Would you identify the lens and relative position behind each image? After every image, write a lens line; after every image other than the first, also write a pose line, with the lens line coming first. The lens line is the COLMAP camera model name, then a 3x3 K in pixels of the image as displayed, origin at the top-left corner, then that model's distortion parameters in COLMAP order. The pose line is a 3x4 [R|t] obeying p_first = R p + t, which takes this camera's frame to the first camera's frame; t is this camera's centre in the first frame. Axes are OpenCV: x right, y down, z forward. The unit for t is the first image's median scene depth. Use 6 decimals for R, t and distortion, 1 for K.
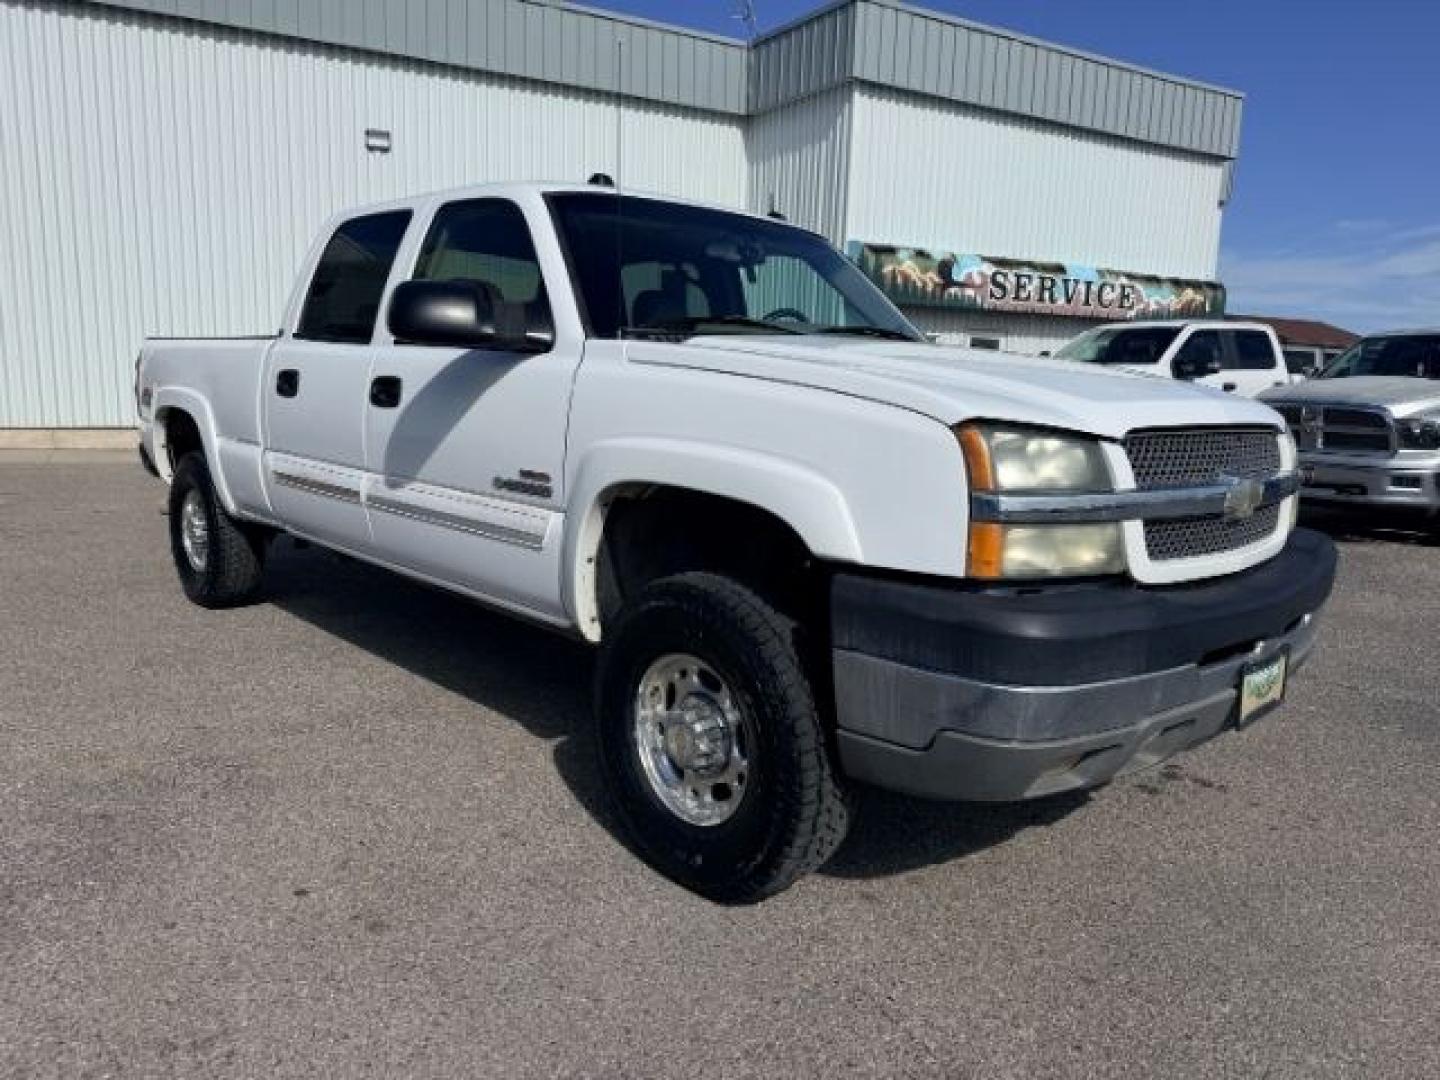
lens RADIAL K [[1035.8, 0, 713.0], [0, 1035.8, 546.3], [0, 0, 1]] dist [0.027368, -0.033325]
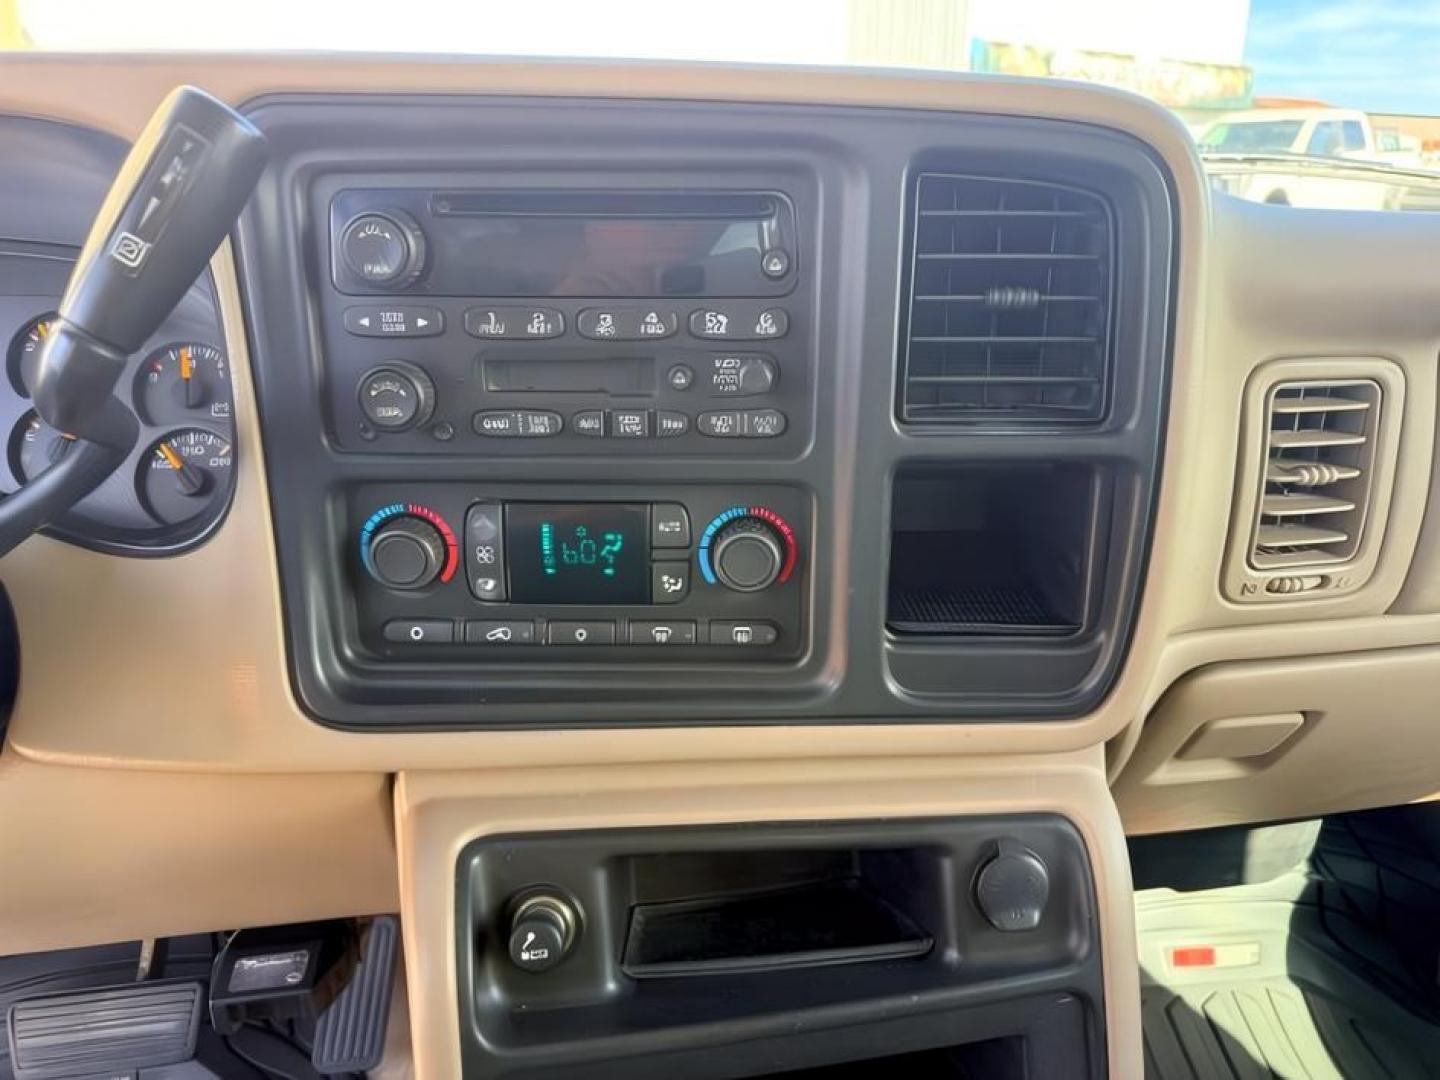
lens RADIAL K [[1035.8, 0, 709.5], [0, 1035.8, 540.3], [0, 0, 1]] dist [0.027368, -0.033325]
pose [[0.994807, -0.060782, 0.081639, -0.245657], [0.045094, 0.982293, 0.181843, 0.016547], [-0.091246, -0.177217, 0.979933, -0.141325]]
